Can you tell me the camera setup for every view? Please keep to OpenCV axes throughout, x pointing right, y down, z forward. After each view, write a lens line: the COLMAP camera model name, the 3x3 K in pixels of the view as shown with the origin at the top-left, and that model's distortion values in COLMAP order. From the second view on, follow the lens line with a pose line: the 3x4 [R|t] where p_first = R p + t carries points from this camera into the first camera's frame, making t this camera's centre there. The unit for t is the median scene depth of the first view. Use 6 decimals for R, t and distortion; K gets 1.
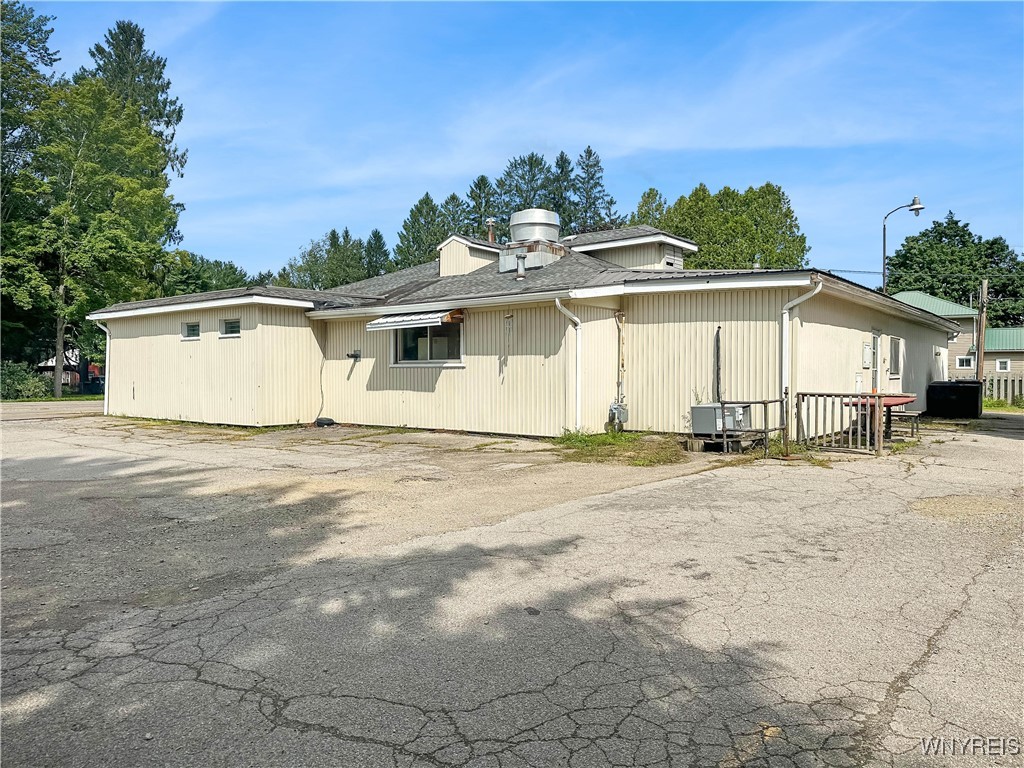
lens RADIAL K [[698.3, 0, 512.0], [0, 698.3, 384.0], [0, 0, 1]] dist [0.059661, -0.001161]
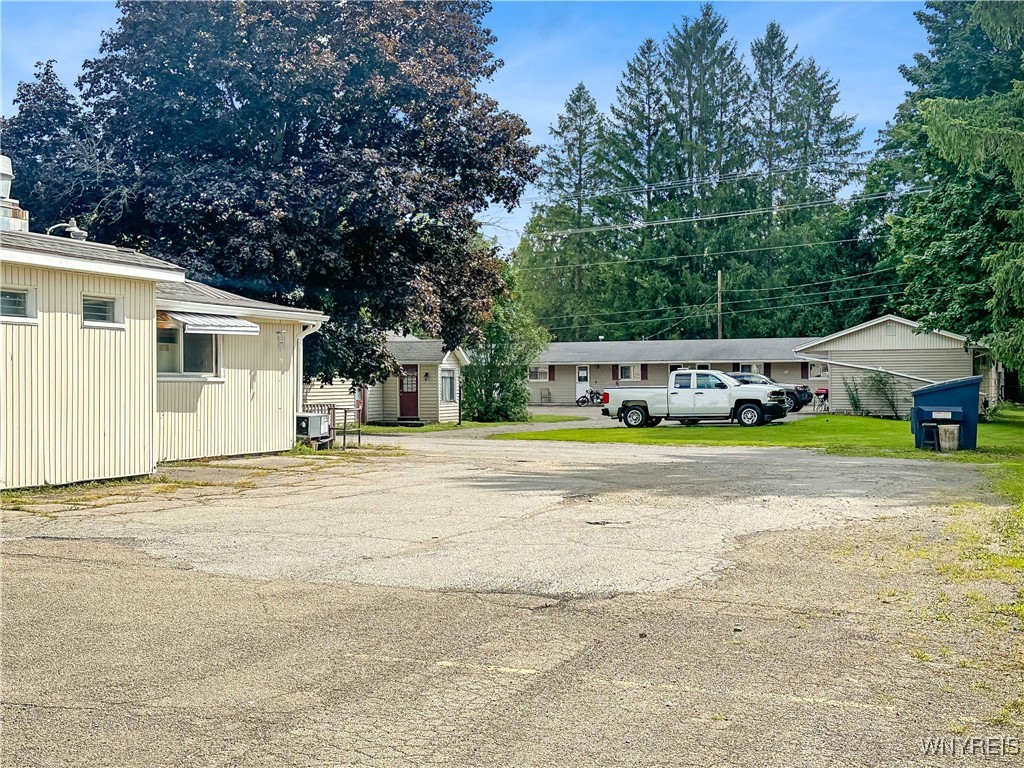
lens RADIAL K [[1352.8, 0, 531.1], [0, 1352.8, 384.7], [0, 0, 1]] dist [0.077121, -0.059128]
pose [[-0.335430, 0.001061, 0.942064, -1.711982], [0.021908, 0.999738, 0.006675, -0.022563], [-0.941810, 0.022878, -0.335366, 1.158402]]
